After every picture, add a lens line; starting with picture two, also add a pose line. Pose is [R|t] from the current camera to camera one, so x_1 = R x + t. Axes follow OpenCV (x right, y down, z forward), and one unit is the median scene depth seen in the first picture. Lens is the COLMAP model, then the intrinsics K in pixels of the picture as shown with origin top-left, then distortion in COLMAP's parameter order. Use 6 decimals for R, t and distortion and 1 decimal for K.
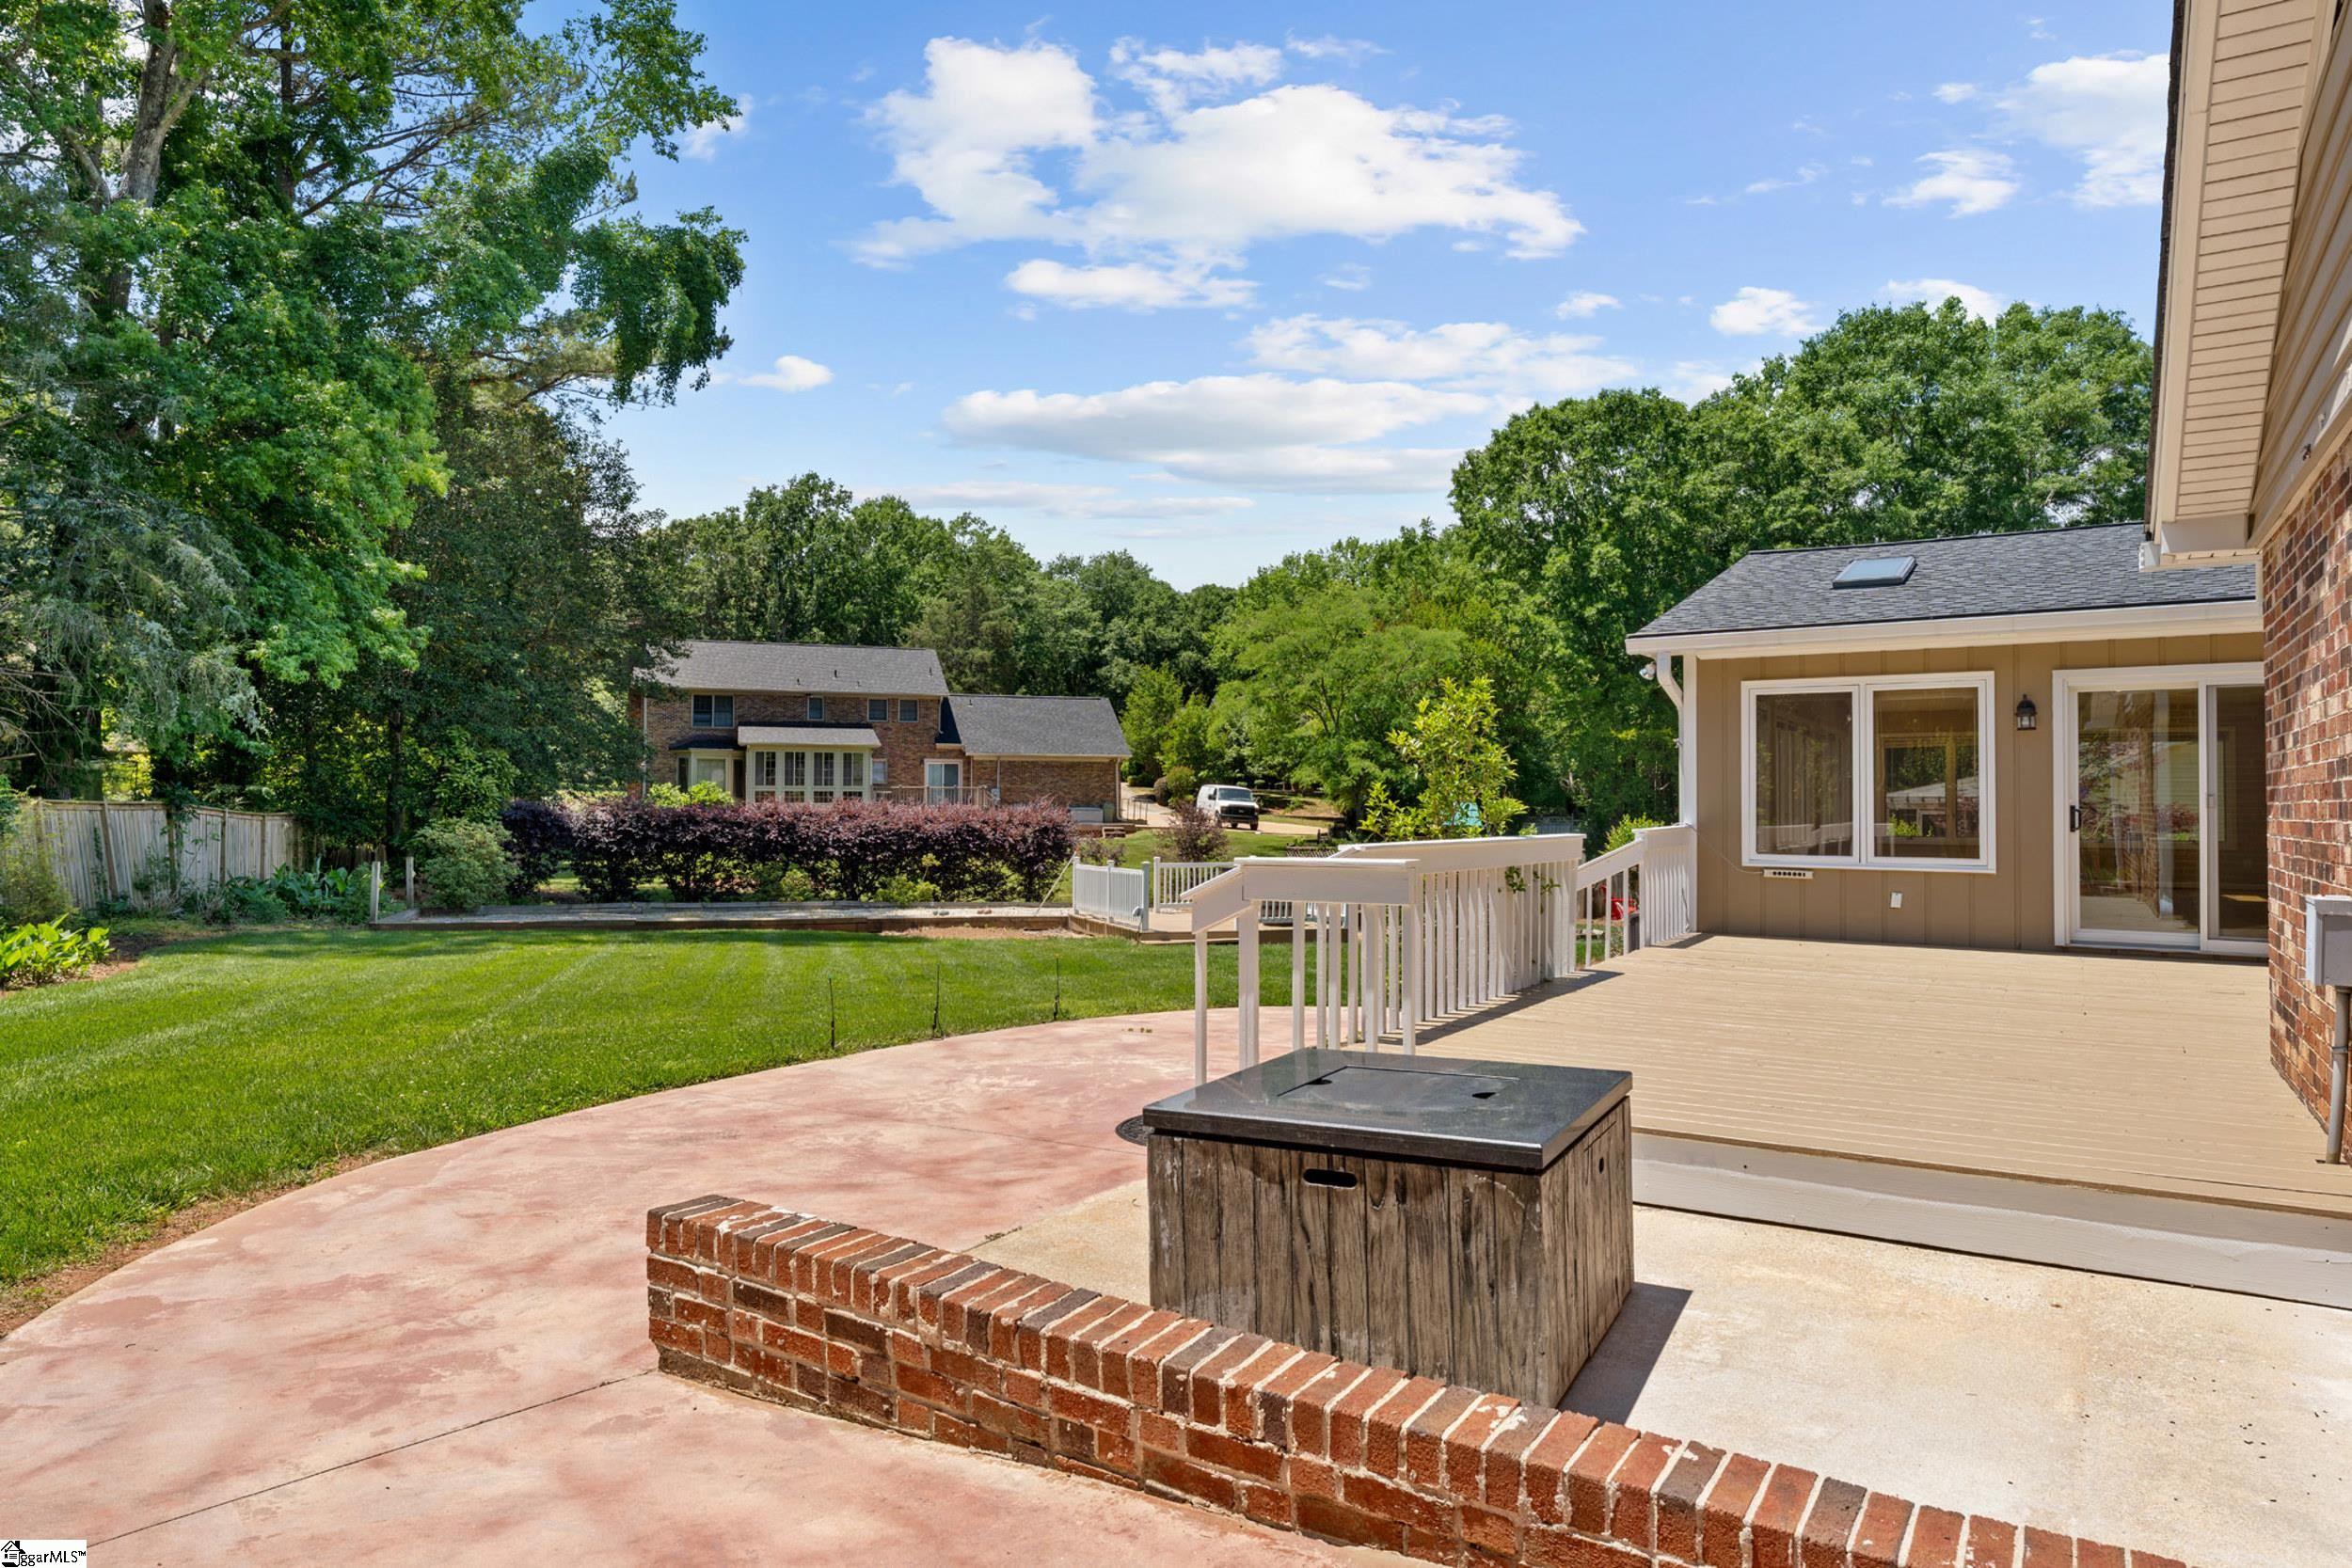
lens RADIAL K [[1388.1, 0, 1196.2], [0, 1388.1, 789.2], [0, 0, 1]] dist [-0.000510, 0.002571]
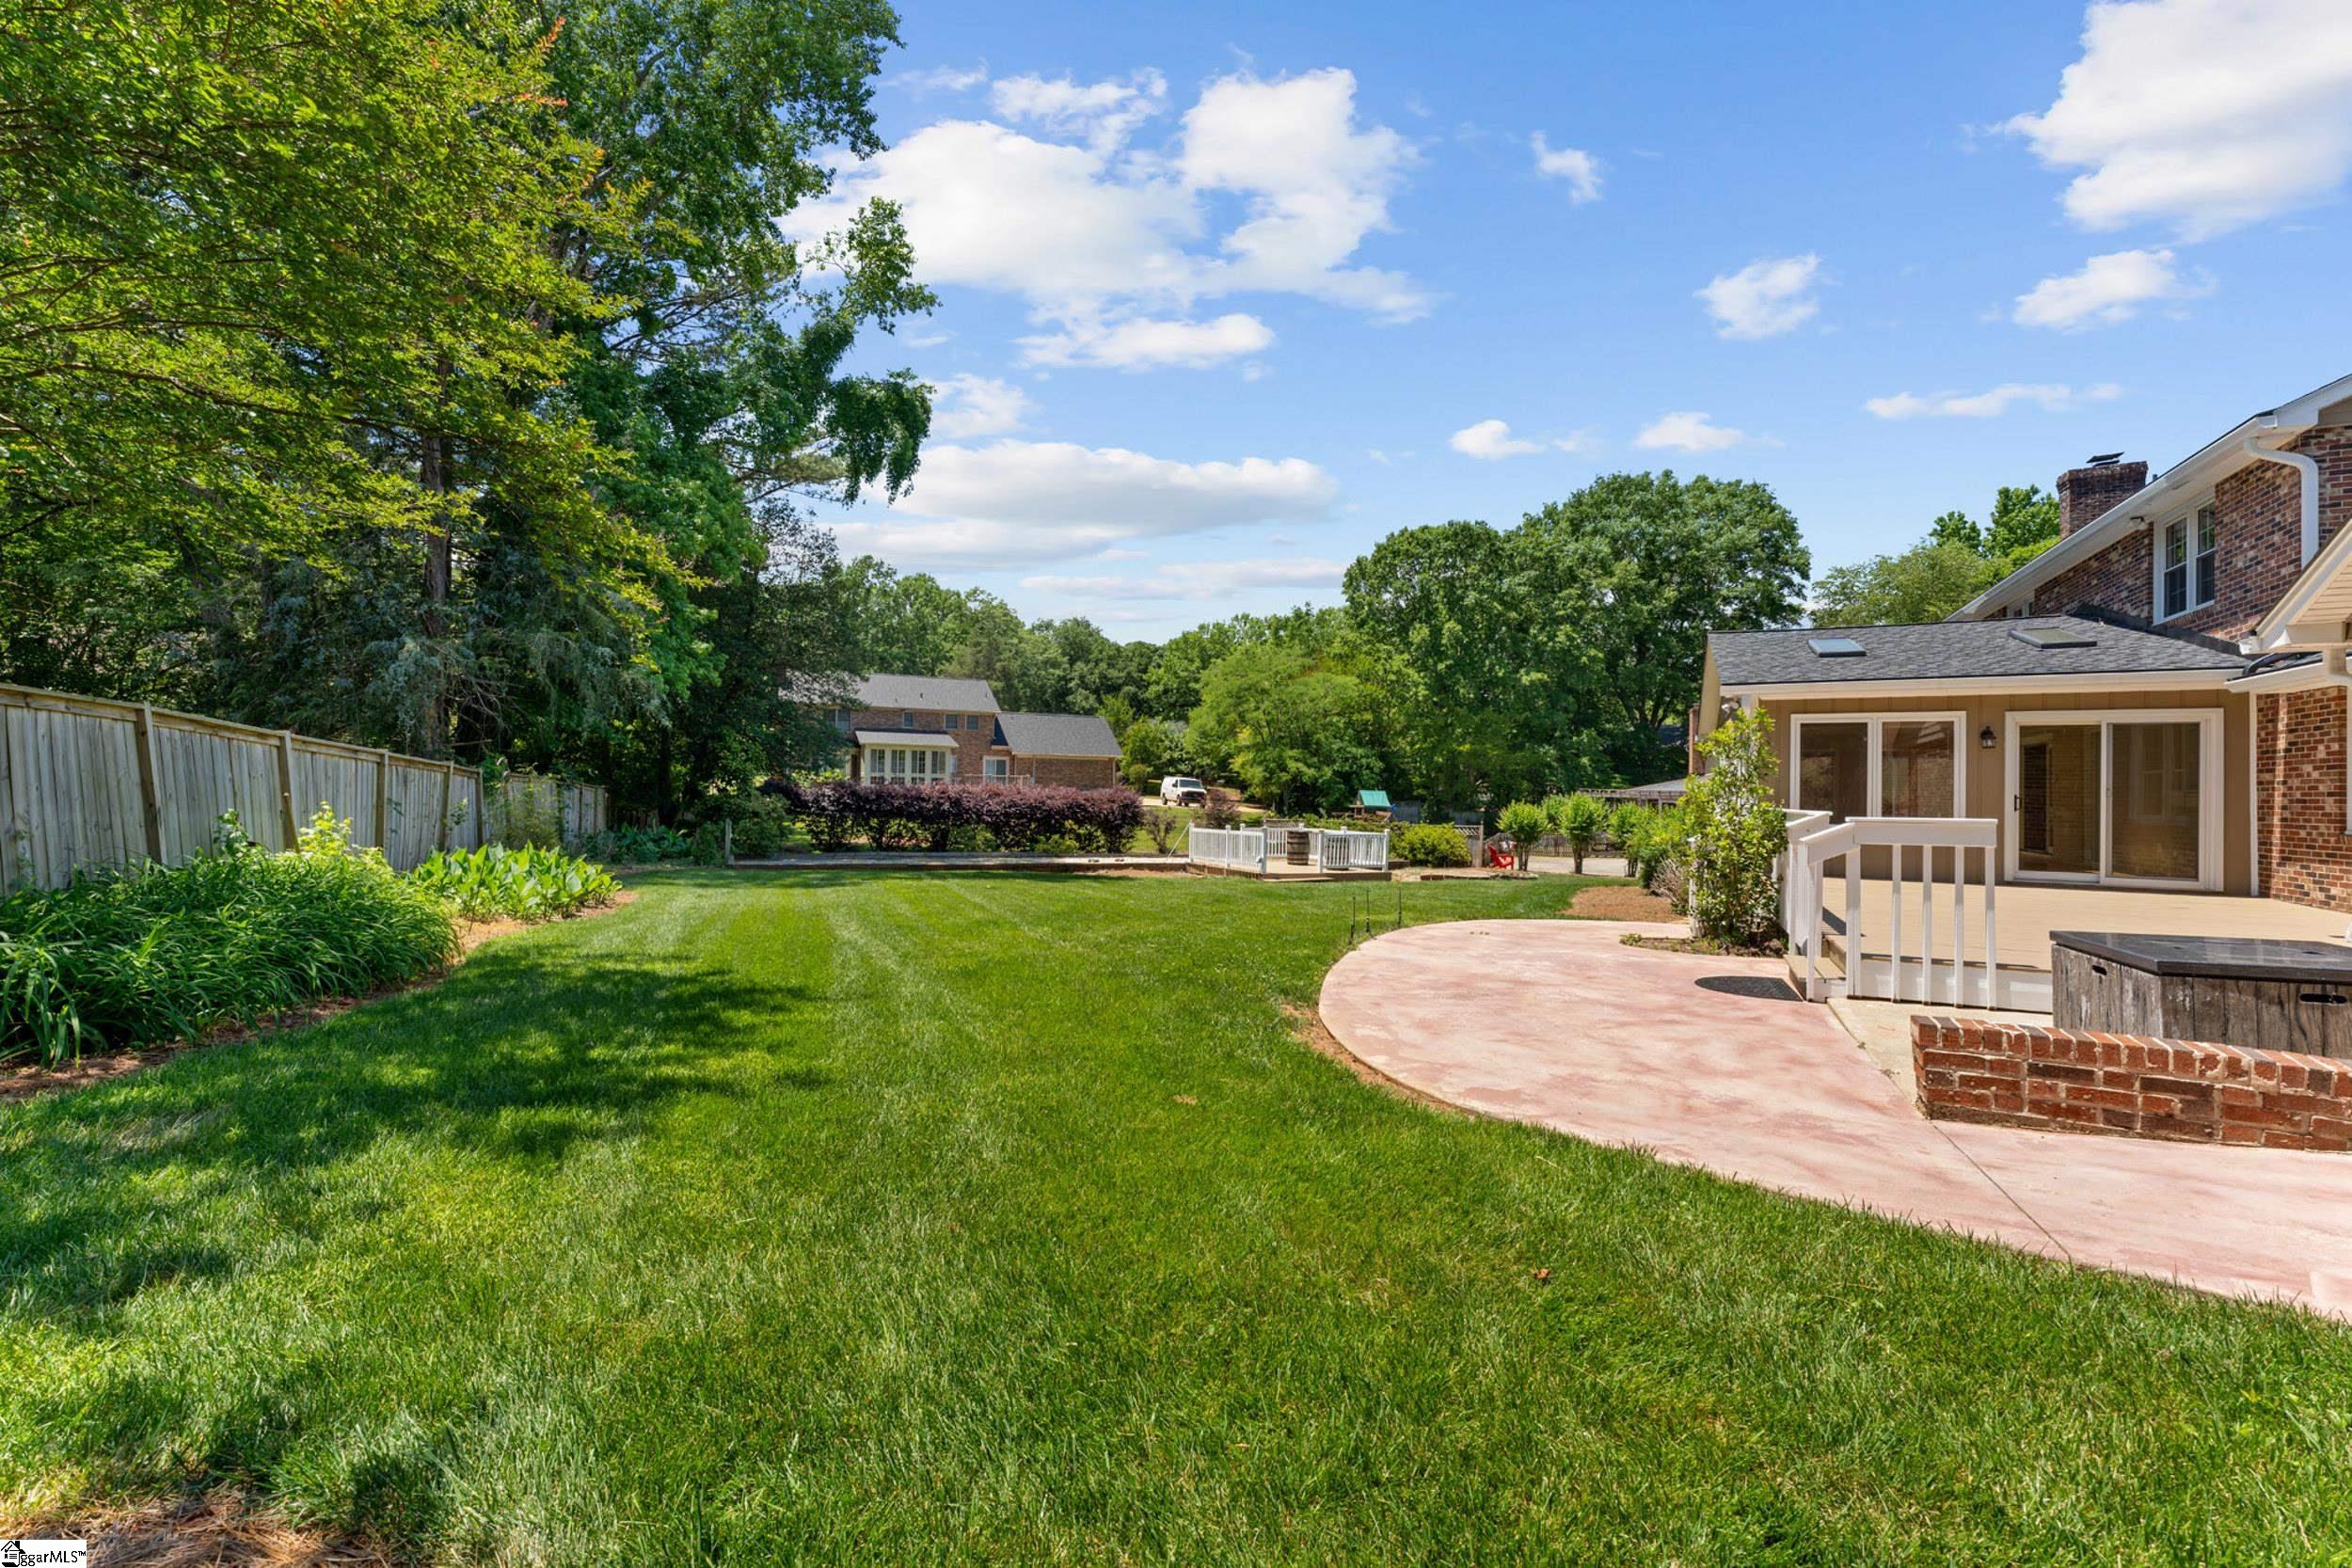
lens RADIAL K [[946.8, 0, 1165.9], [0, 946.8, 788.9], [0, 0, 1]] dist [0.000820, -0.001021]
pose [[0.995625, 0.014591, 0.092296, -0.109074], [-0.015317, 0.999857, 0.007171, 0.002681], [-0.092178, -0.008553, 0.995706, -0.001892]]
